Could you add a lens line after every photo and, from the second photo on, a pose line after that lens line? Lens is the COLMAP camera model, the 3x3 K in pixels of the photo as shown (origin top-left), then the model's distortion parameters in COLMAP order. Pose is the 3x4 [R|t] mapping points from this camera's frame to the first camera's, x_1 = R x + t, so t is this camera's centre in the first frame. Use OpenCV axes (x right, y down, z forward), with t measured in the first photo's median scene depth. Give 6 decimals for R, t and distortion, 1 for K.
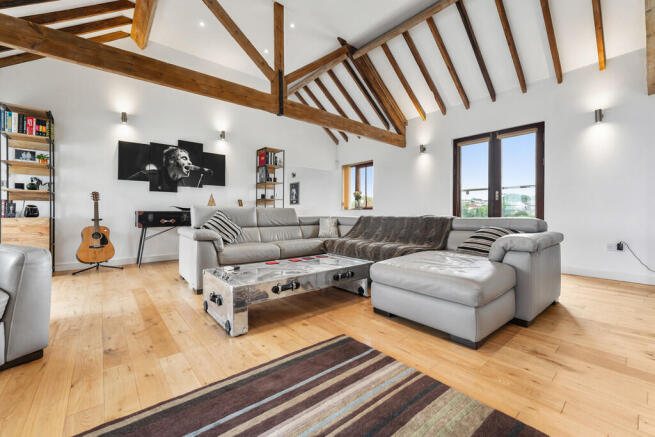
lens RADIAL K [[270.6, 0, 324.7], [0, 270.6, 216.3], [0, 0, 1]] dist [-0.003343, -0.000286]
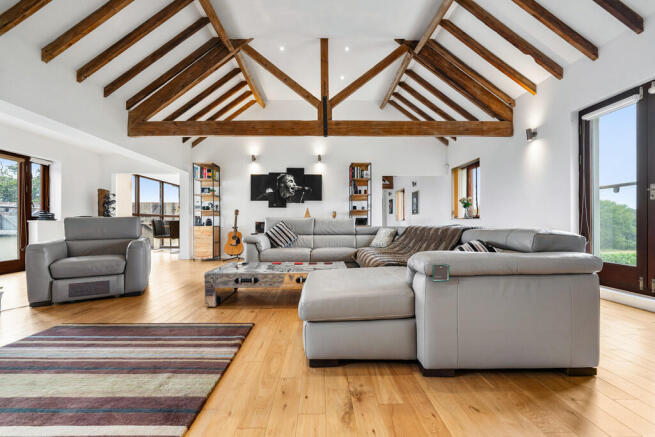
lens RADIAL K [[266.8, 0, 329.3], [0, 266.8, 226.3], [0, 0, 1]] dist [-0.001679, -0.000065]
pose [[0.777527, 0.005674, -0.628824, 0.464601], [-0.006032, 0.999981, 0.001564, -0.000147], [0.628821, 0.002577, 0.777546, 0.123386]]
